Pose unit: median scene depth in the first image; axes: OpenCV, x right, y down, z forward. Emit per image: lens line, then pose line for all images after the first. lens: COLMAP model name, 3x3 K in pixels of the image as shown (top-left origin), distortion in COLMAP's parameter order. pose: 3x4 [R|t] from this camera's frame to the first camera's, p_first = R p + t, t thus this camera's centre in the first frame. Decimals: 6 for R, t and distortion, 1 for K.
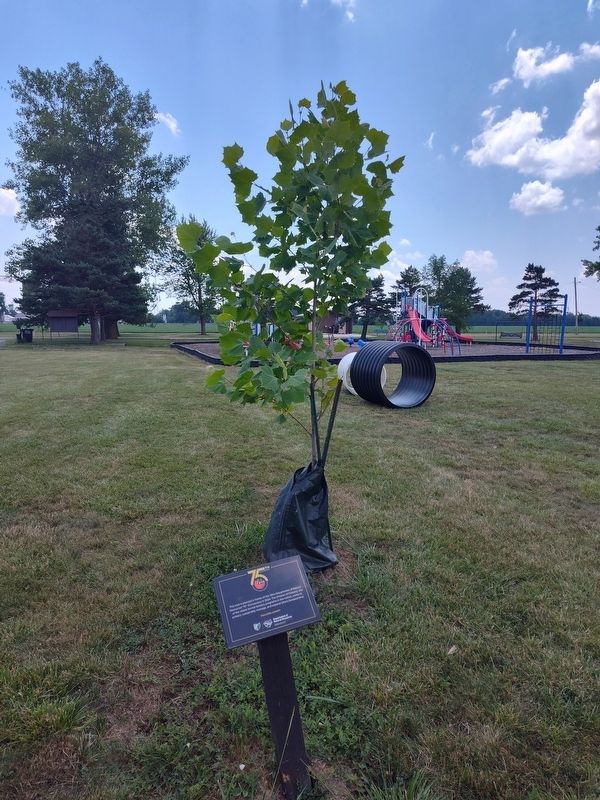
lens RADIAL K [[593.5, 0, 300.0], [0, 593.5, 400.0], [0, 0, 1]] dist [-0.004724, -0.001308]
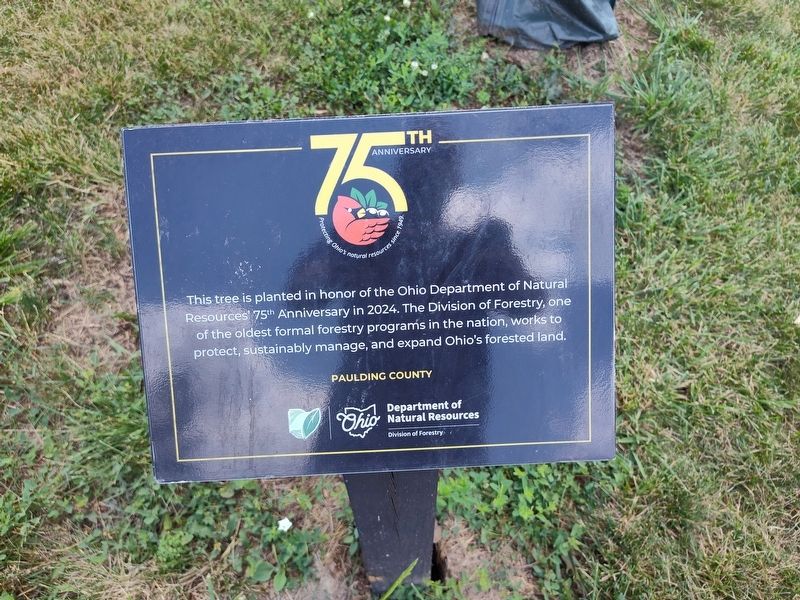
lens RADIAL K [[593.5, 0, 400.0], [0, 593.5, 300.0], [0, 0, 1]] dist [-0.004724, -0.001308]
pose [[0.960836, 0.272175, -0.052096, -0.025399], [-0.156960, 0.689449, 0.707123, 0.125775], [0.228379, -0.671253, 0.705169, 0.554737]]
